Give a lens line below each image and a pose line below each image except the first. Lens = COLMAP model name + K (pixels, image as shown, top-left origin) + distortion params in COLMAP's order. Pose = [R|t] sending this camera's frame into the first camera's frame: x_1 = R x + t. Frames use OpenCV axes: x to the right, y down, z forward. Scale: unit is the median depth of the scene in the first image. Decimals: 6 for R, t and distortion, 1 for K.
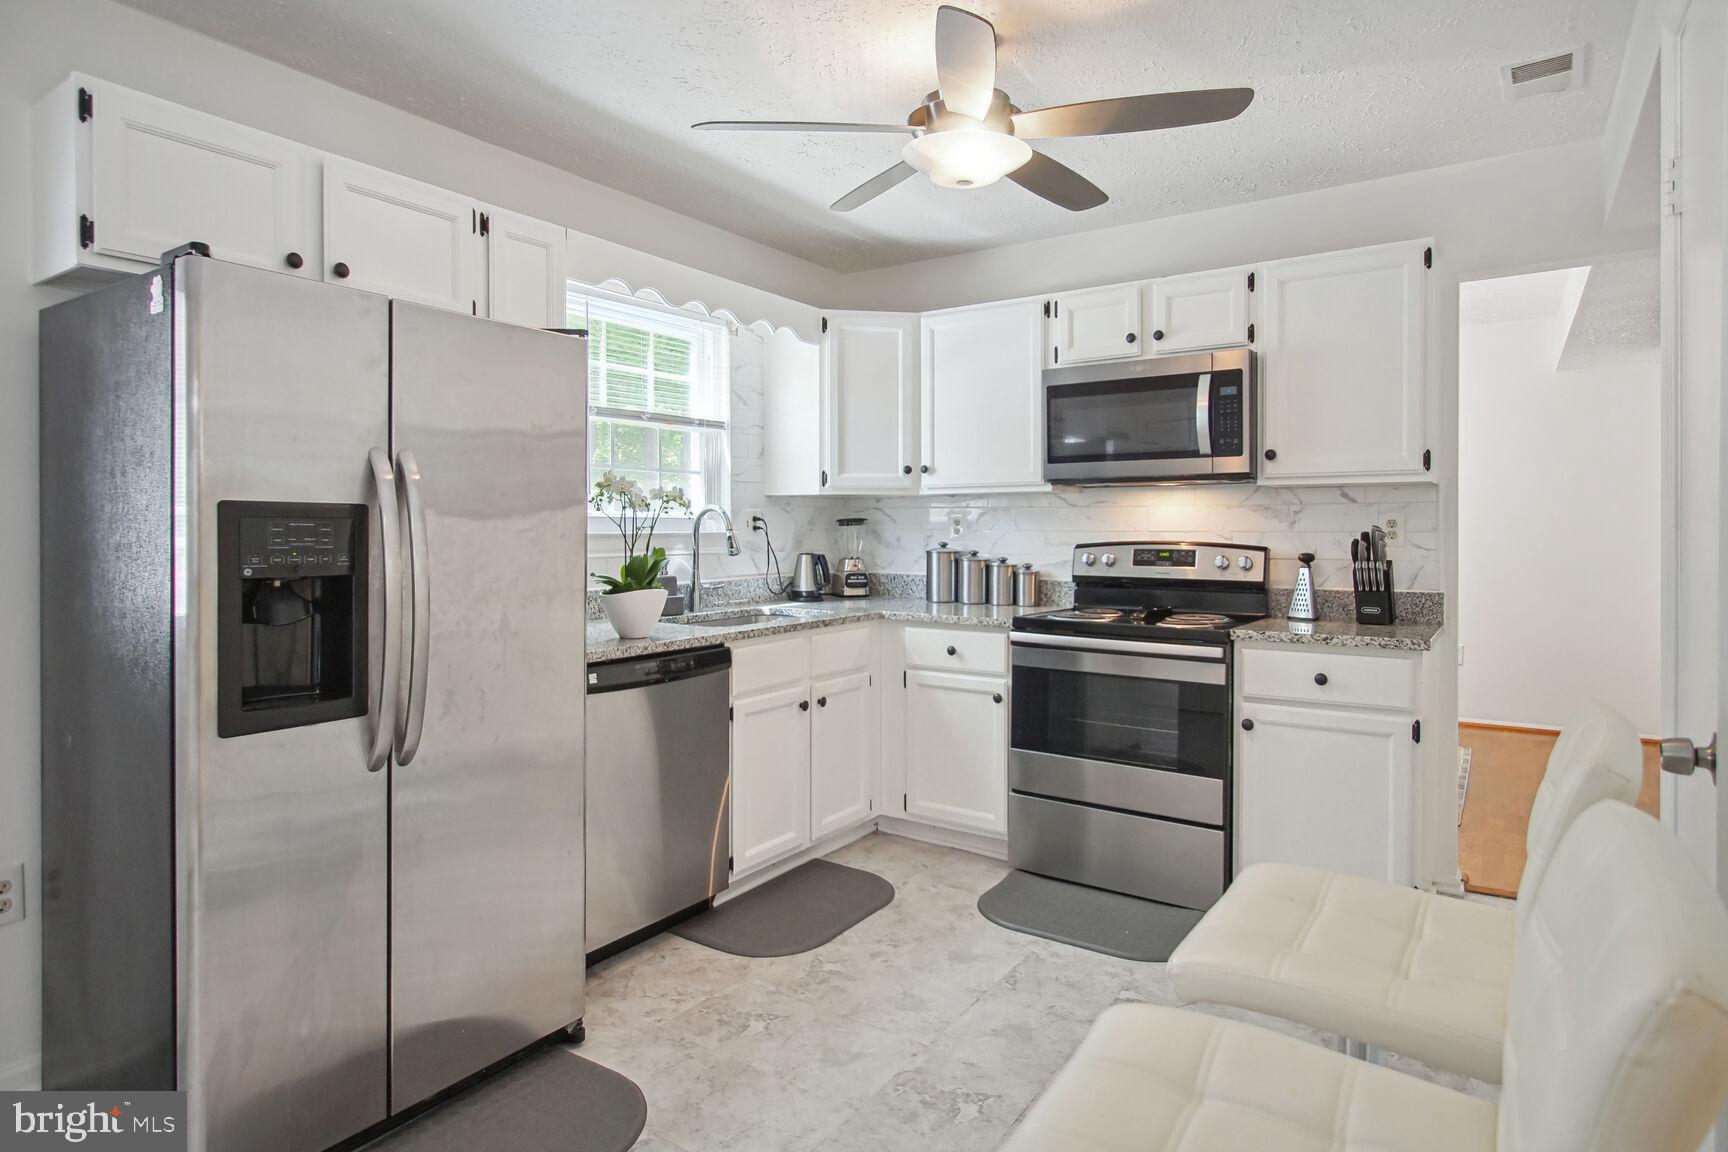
lens RADIAL K [[942.5, 0, 857.1], [0, 942.5, 532.9], [0, 0, 1]] dist [-0.020951, 0.021655]
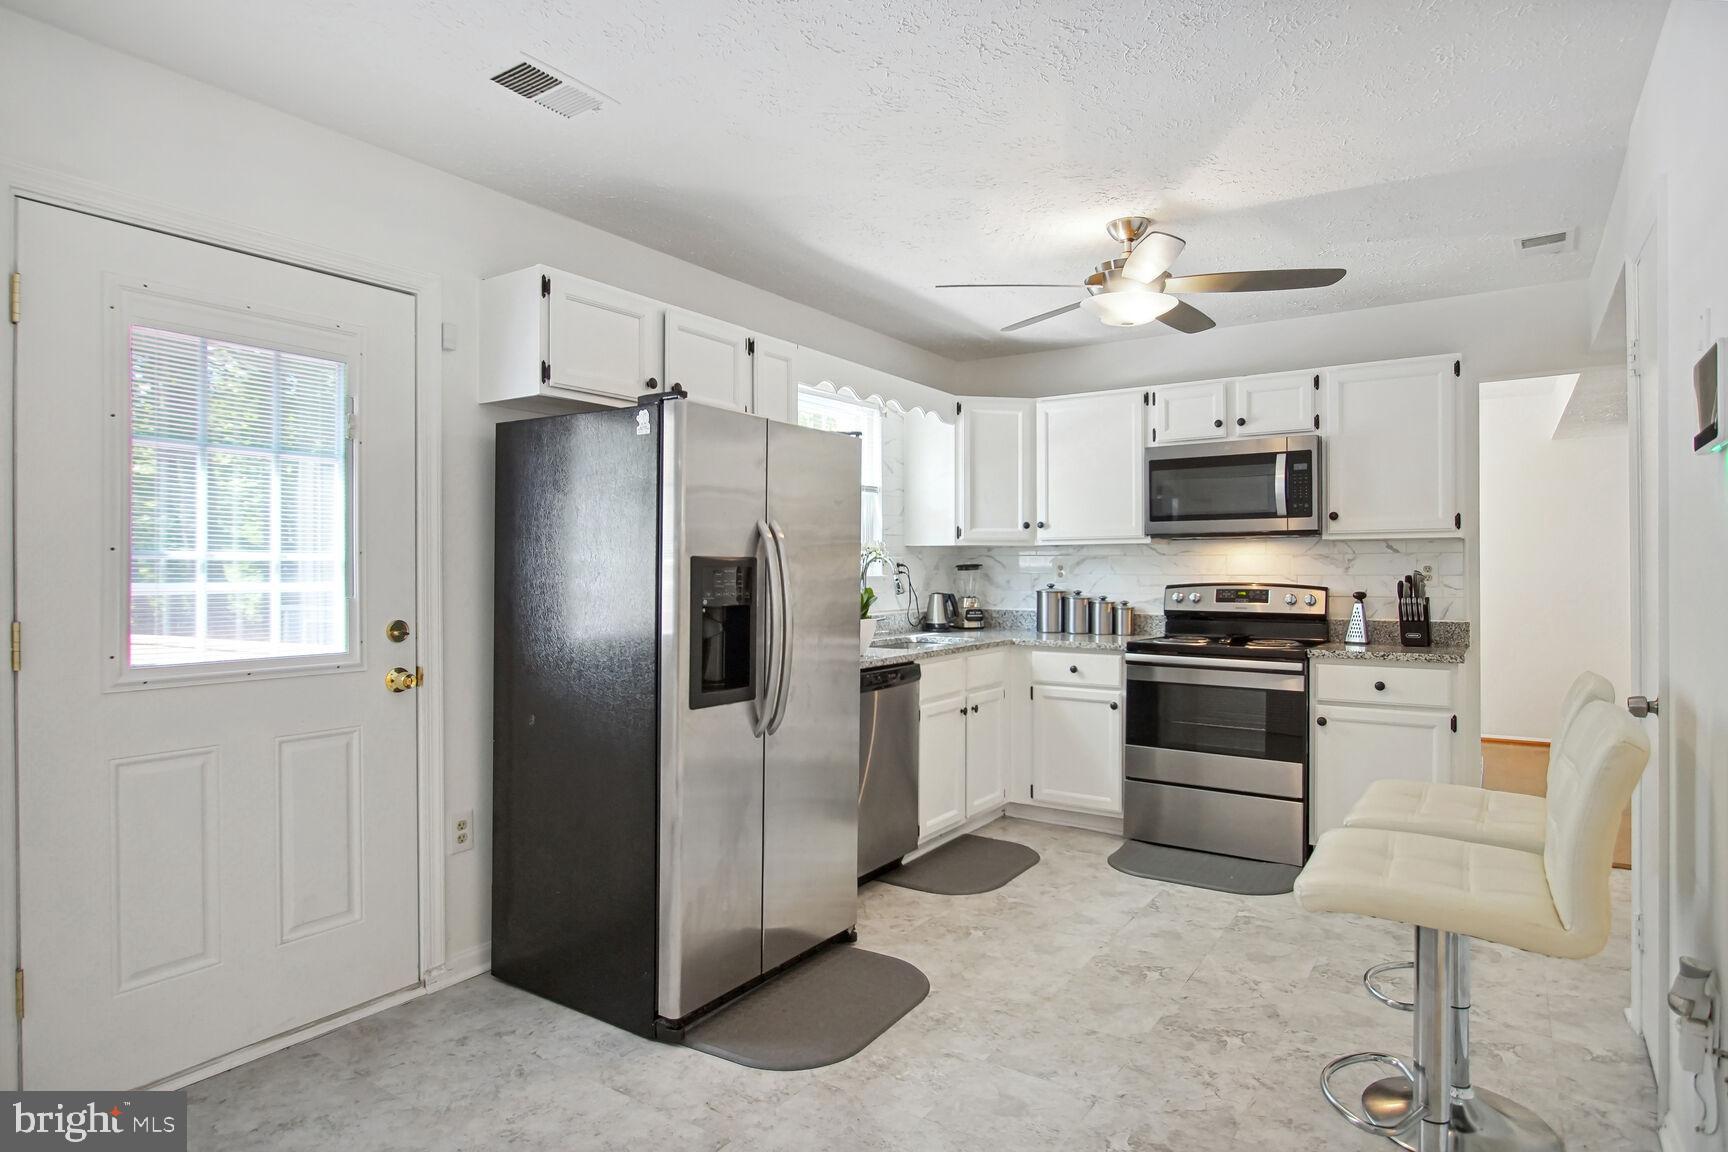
lens RADIAL K [[922.9, 0, 834.7], [0, 922.9, 568.6], [0, 0, 1]] dist [-0.029032, 0.019040]
pose [[0.999794, -0.000609, -0.020277, -0.208462], [0.000454, 0.999971, -0.007616, -0.001053], [0.020281, 0.007605, 0.999765, -0.260822]]
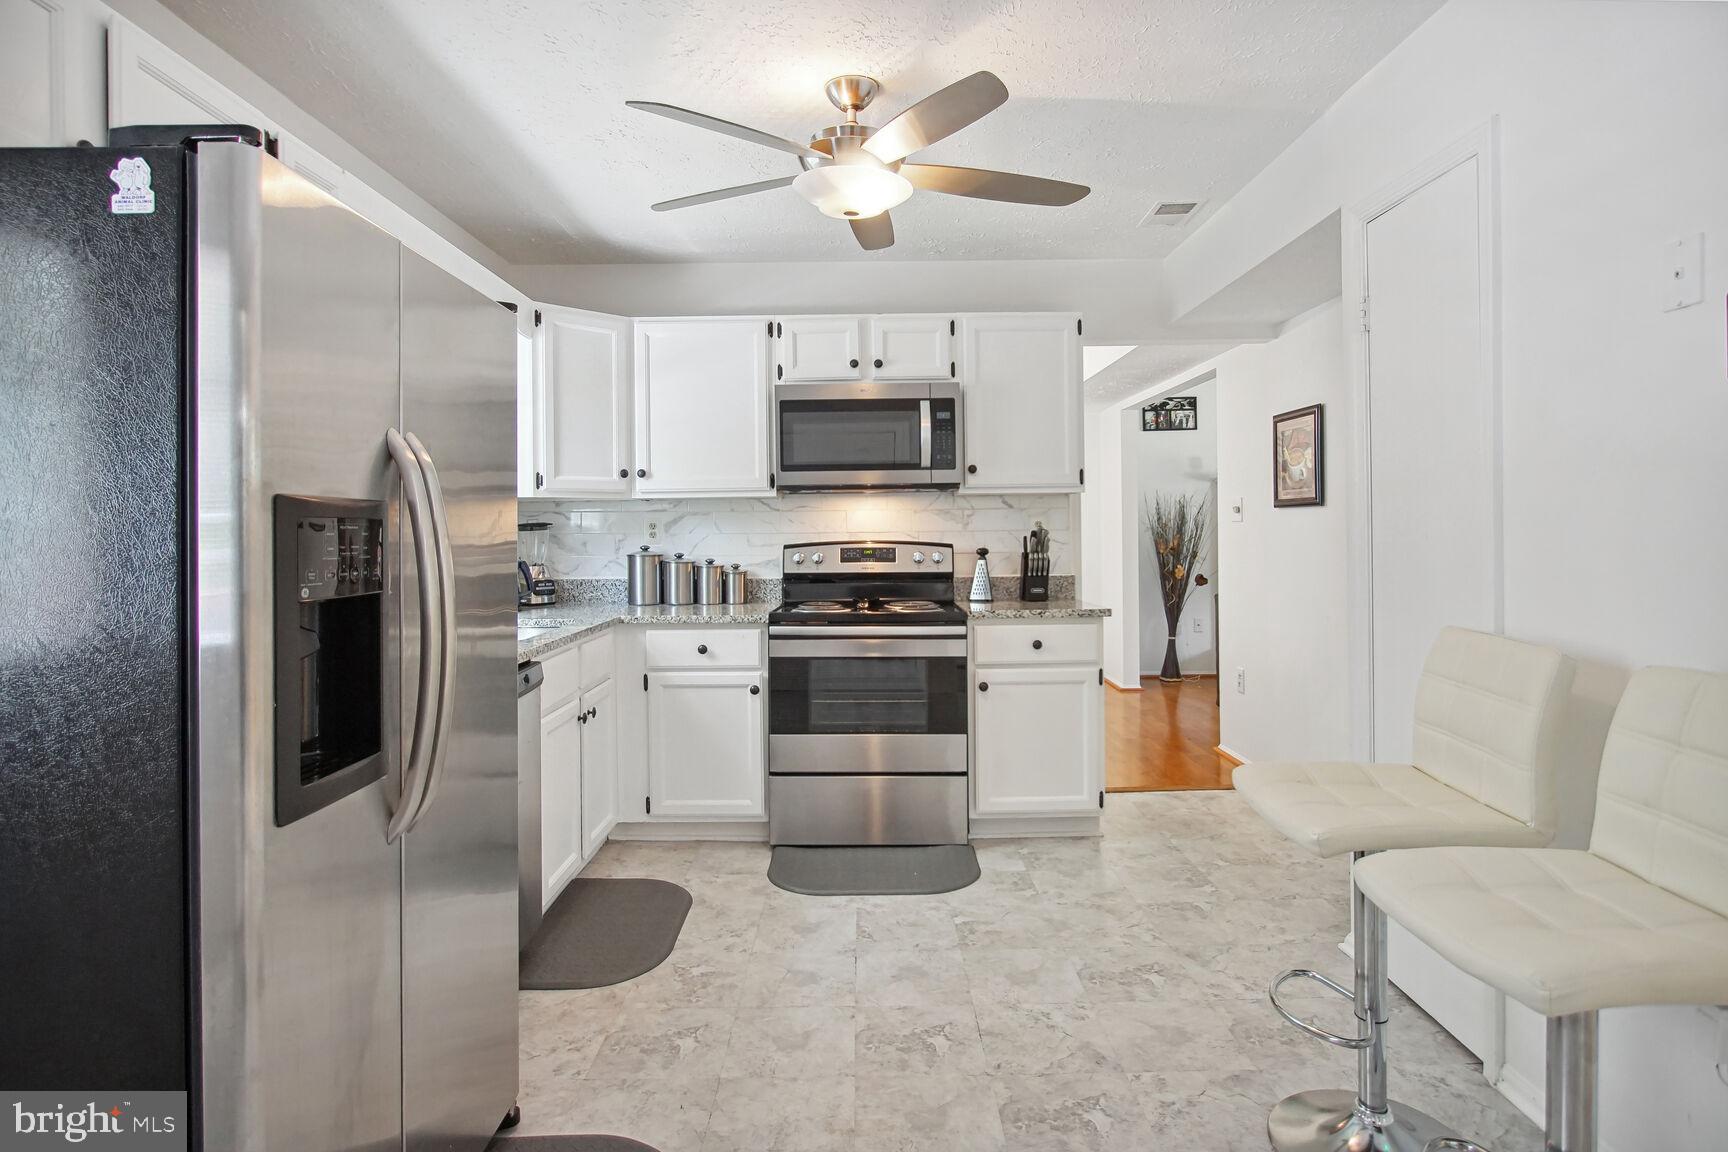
lens RADIAL K [[908.7, 0, 824.1], [0, 908.7, 536.9], [0, 0, 1]] dist [-0.022181, 0.015628]
pose [[0.834398, -0.012577, 0.551019, -0.358386], [0.013527, 0.999906, 0.002339, 0.000967], [-0.550996, 0.005502, 0.834490, 0.099232]]
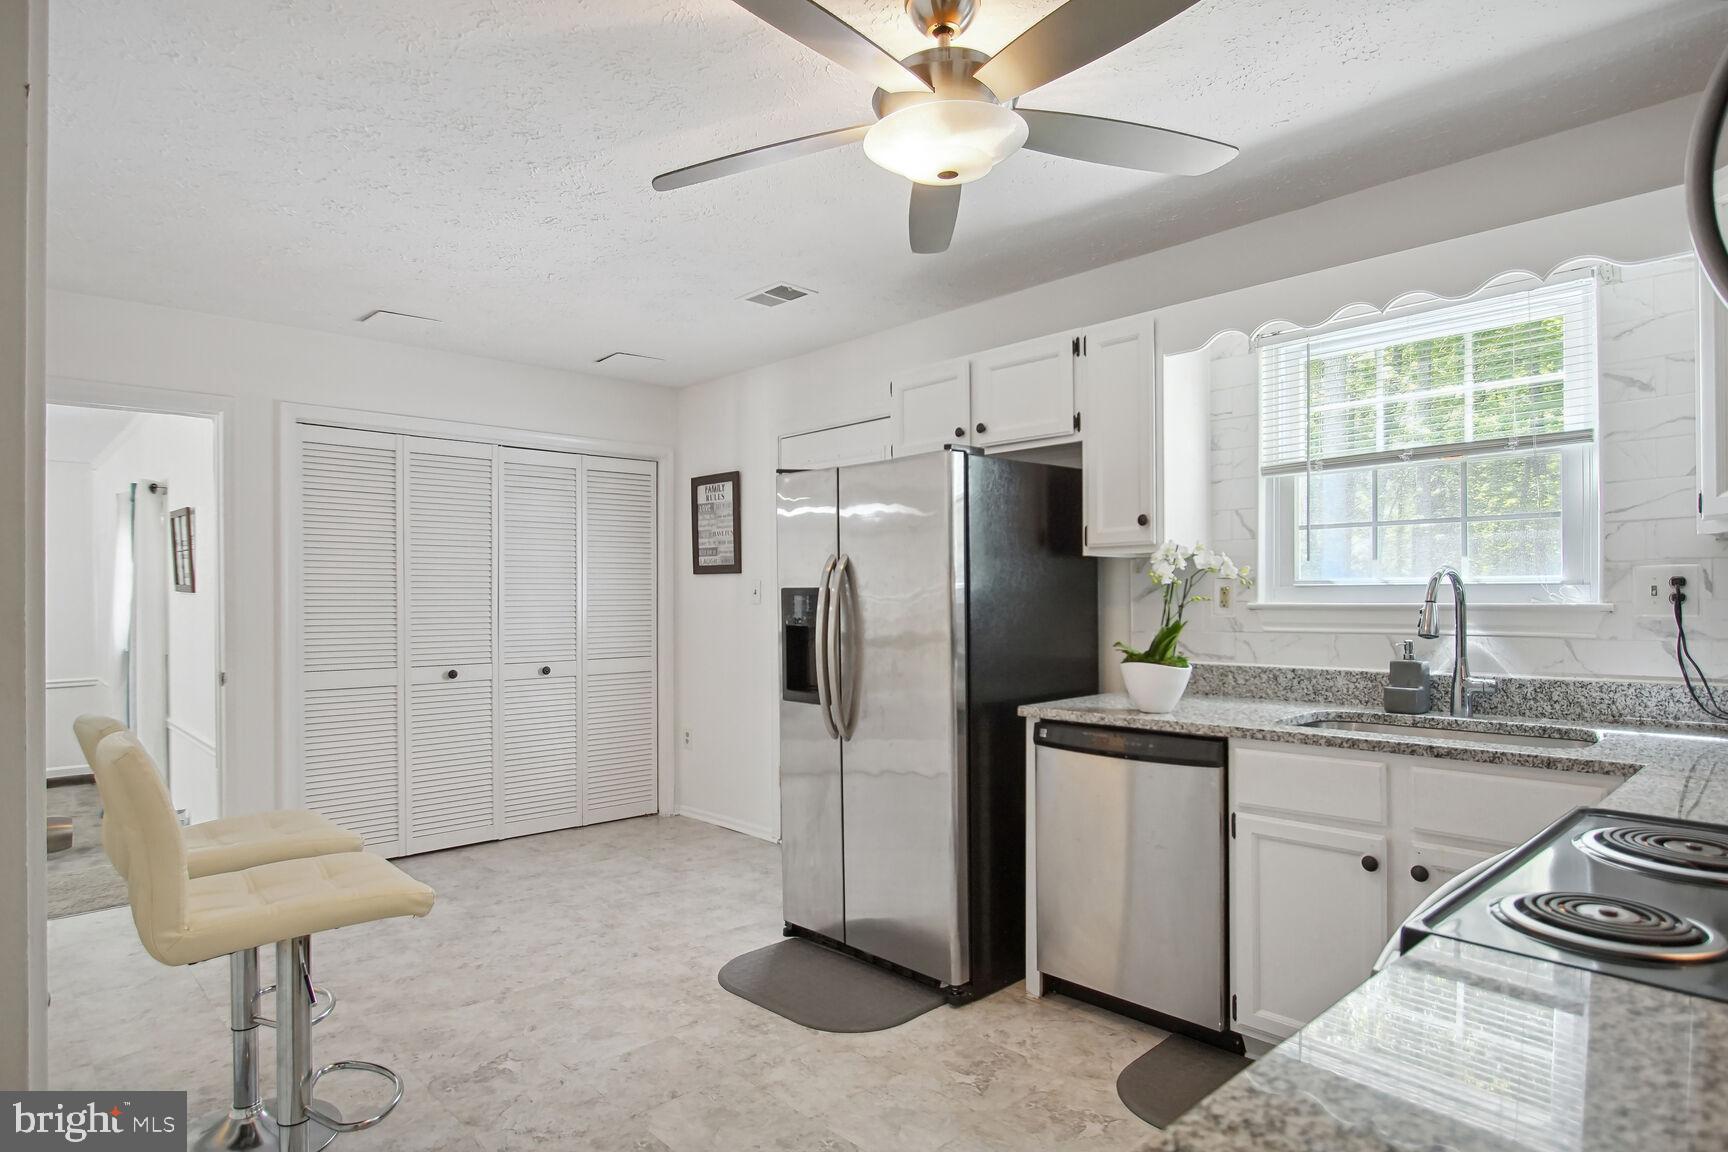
lens RADIAL K [[865.3, 0, 864.7], [0, 865.3, 598.9], [0, 0, 1]] dist [-0.018709, 0.000192]
pose [[-0.157611, 0.001704, -0.987500, 0.611984], [-0.002752, 0.999994, 0.002165, -0.005108], [0.987497, 0.003059, -0.157605, 0.747446]]
